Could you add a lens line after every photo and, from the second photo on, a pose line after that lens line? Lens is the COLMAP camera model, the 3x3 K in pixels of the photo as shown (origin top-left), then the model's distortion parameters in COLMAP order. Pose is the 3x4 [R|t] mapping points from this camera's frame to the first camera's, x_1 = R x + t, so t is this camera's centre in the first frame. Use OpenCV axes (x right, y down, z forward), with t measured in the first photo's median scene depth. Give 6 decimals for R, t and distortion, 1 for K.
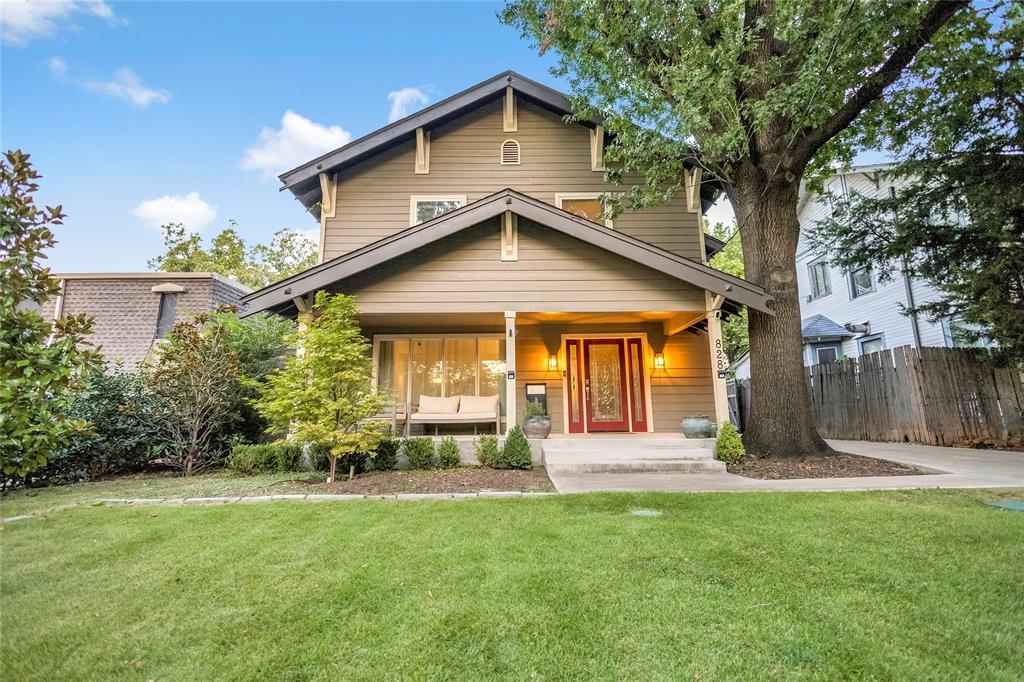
lens RADIAL K [[479.0, 0, 513.0], [0, 479.0, 335.4], [0, 0, 1]] dist [0.004483, -0.000845]
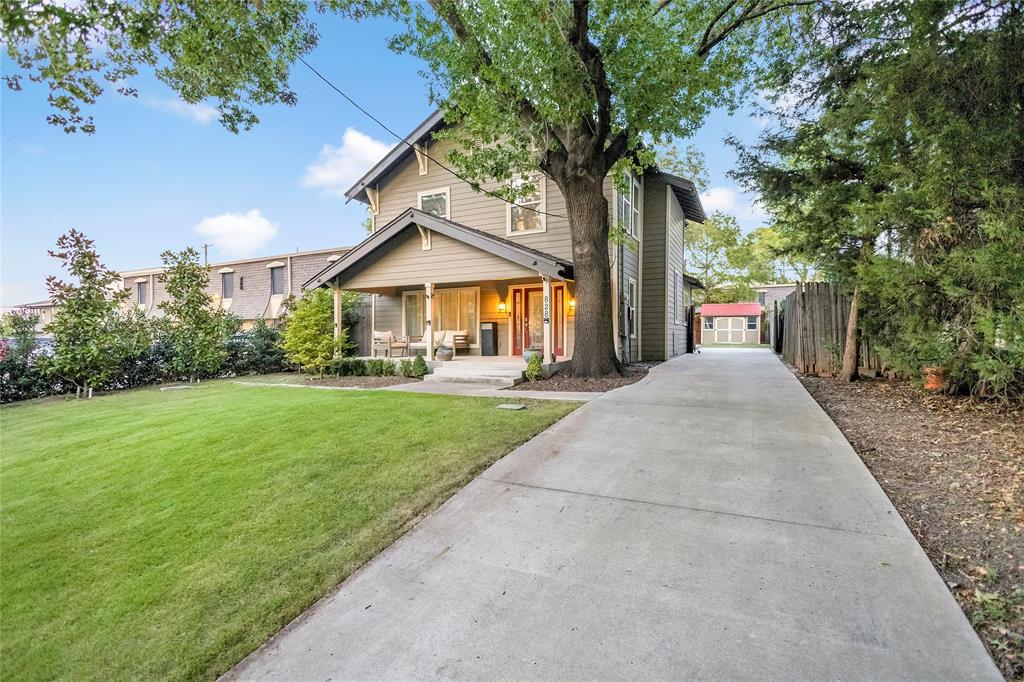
lens RADIAL K [[479.0, 0, 509.5], [0, 479.0, 342.3], [0, 0, 1]] dist [0.004483, -0.000845]
pose [[0.887041, 0.007971, -0.461621, 0.749985], [0.087976, 0.978613, 0.185950, -0.100127], [0.453231, -0.205557, 0.867369, -0.237577]]
